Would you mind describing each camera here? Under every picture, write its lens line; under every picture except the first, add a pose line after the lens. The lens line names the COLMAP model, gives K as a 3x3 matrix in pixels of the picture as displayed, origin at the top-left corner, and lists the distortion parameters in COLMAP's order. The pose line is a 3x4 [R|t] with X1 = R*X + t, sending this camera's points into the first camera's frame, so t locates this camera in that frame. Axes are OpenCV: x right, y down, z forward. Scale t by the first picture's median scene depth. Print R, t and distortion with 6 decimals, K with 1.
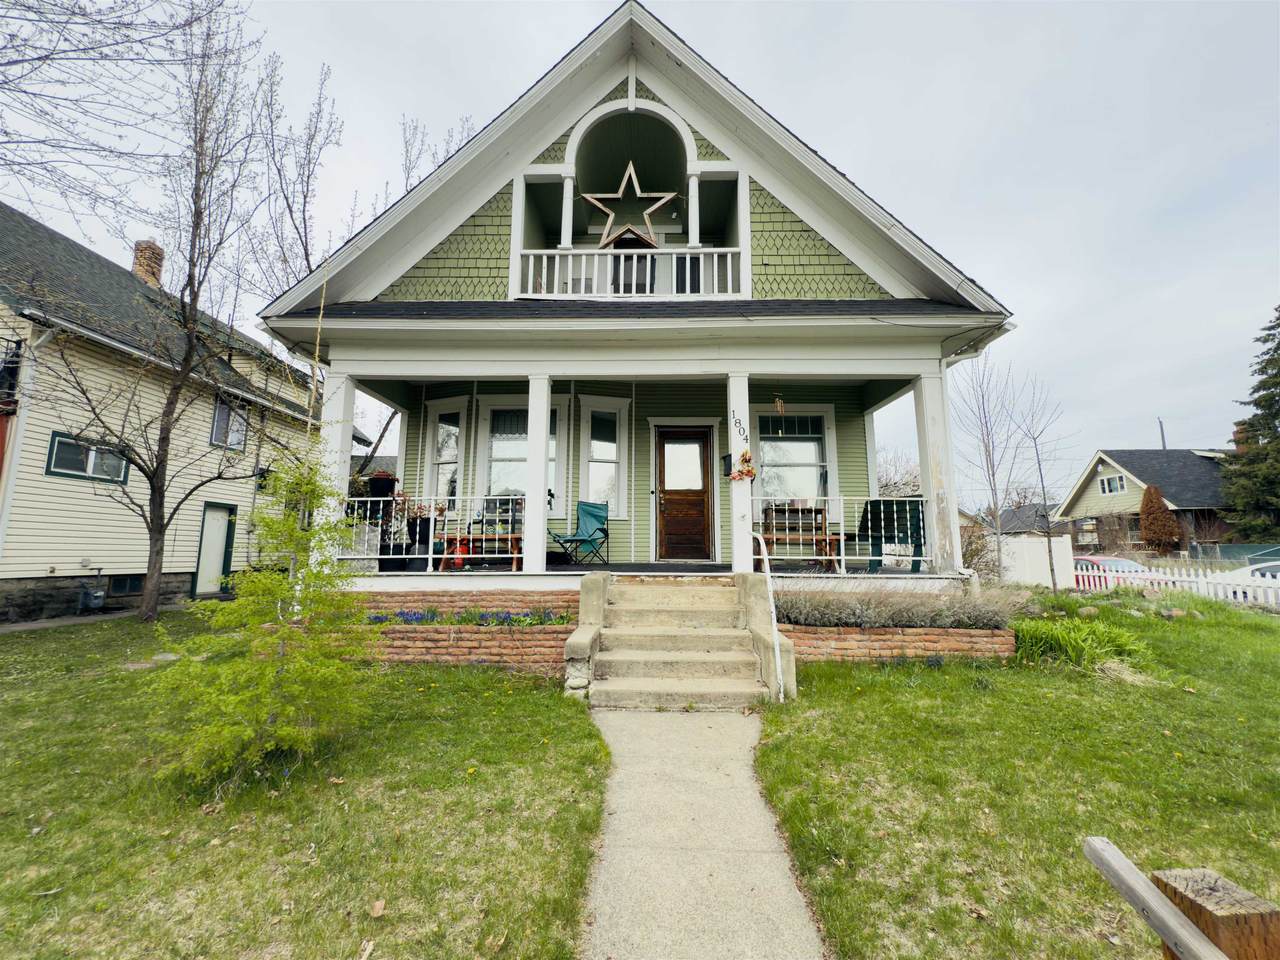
lens RADIAL K [[511.2, 0, 644.5], [0, 511.2, 482.5], [0, 0, 1]] dist [-0.000406, 0.000299]
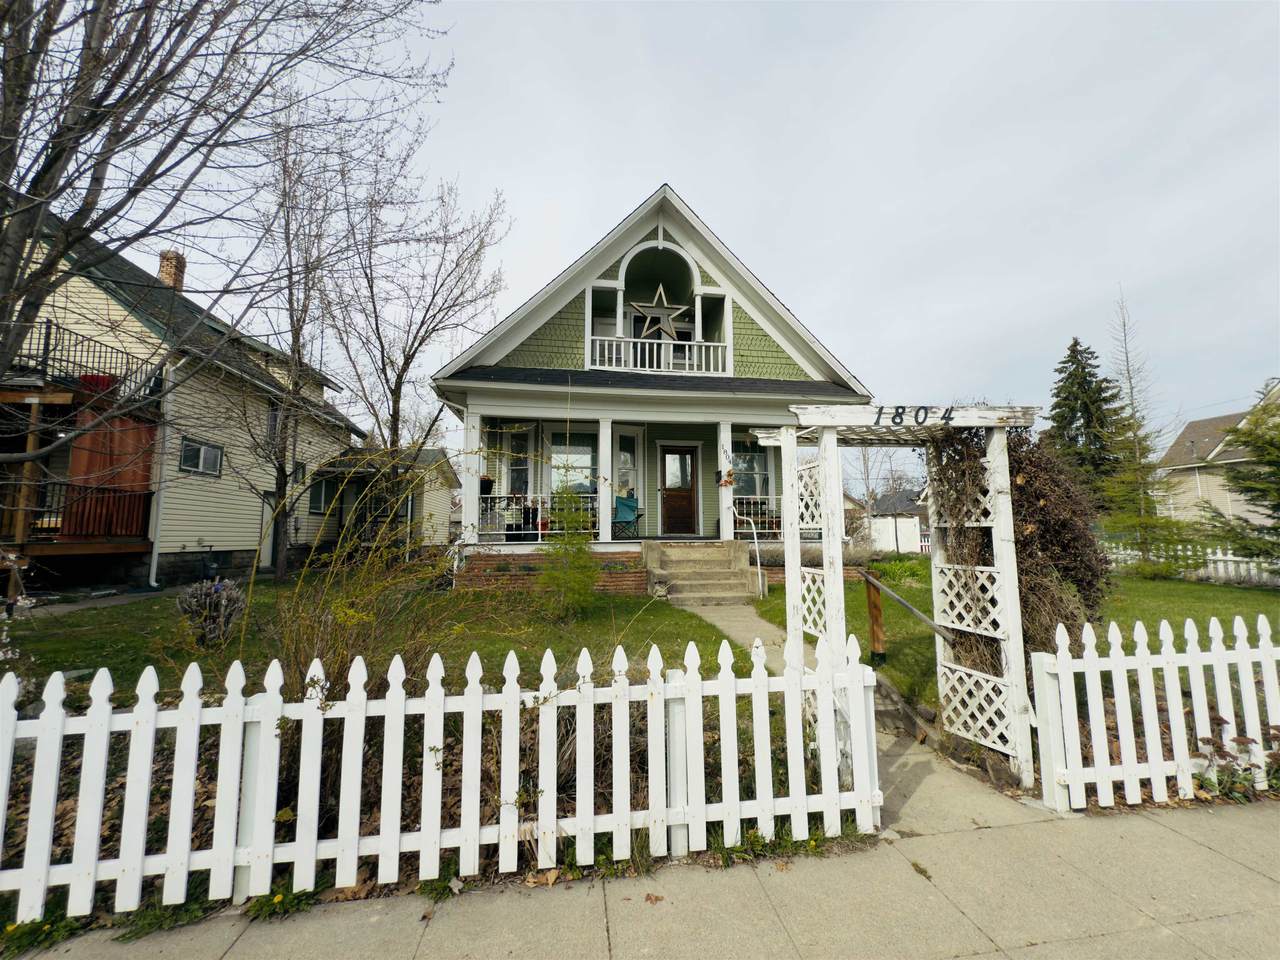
lens RADIAL K [[511.2, 0, 643.5], [0, 511.2, 485.4], [0, 0, 1]] dist [-0.000406, 0.000299]
pose [[0.985512, 0.008236, 0.169406, -0.345530], [-0.015185, 0.999094, 0.039762, -0.064800], [-0.168925, -0.041758, 0.984744, -0.582825]]
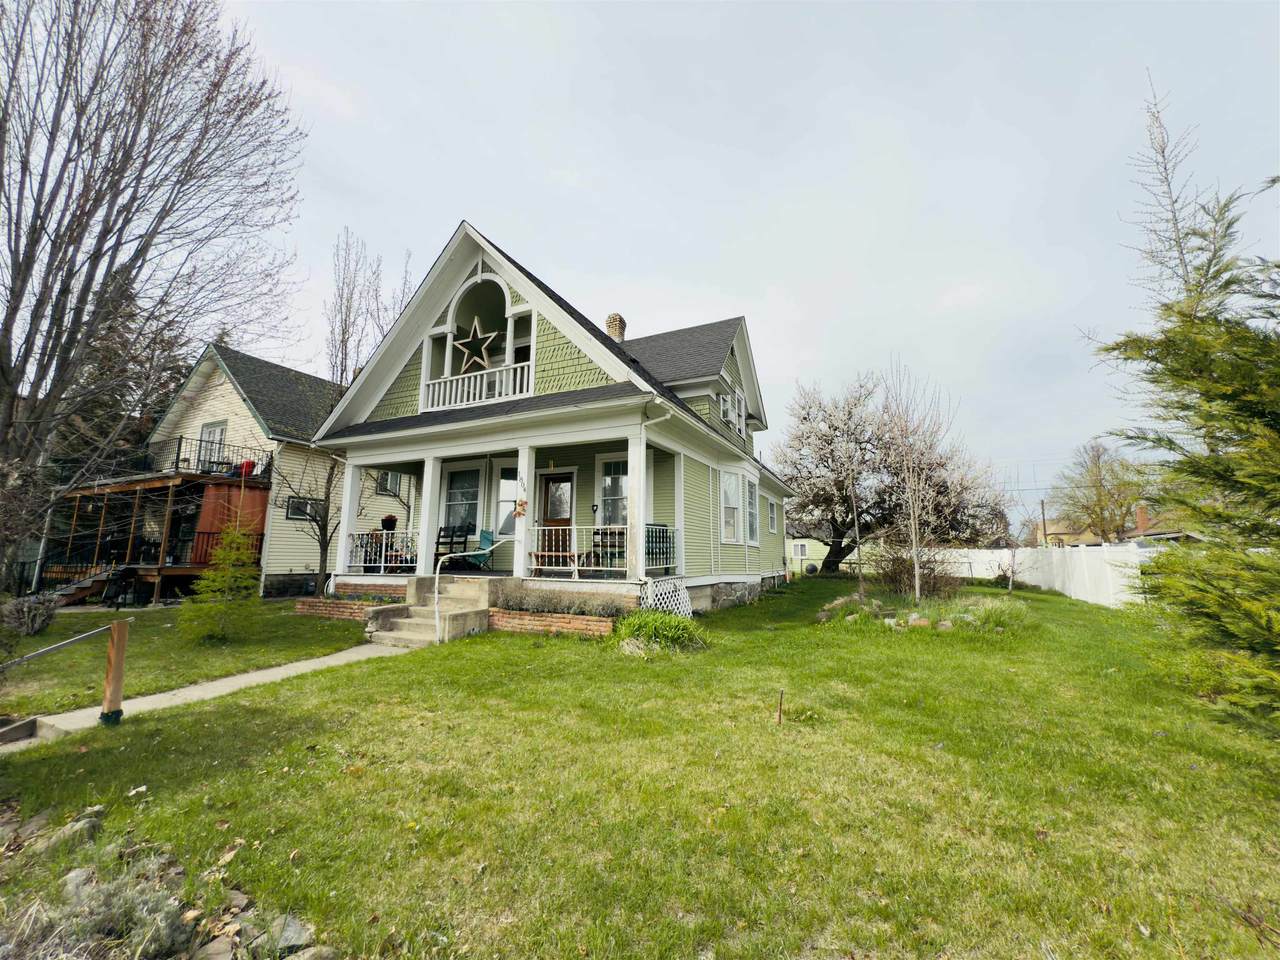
lens RADIAL K [[511.2, 0, 639.7], [0, 511.2, 484.2], [0, 0, 1]] dist [-0.000406, 0.000299]
pose [[0.909545, -0.056622, -0.411731, 1.067340], [0.050772, 0.998394, -0.025141, -0.042729], [0.412493, 0.001962, 0.910959, -0.236809]]
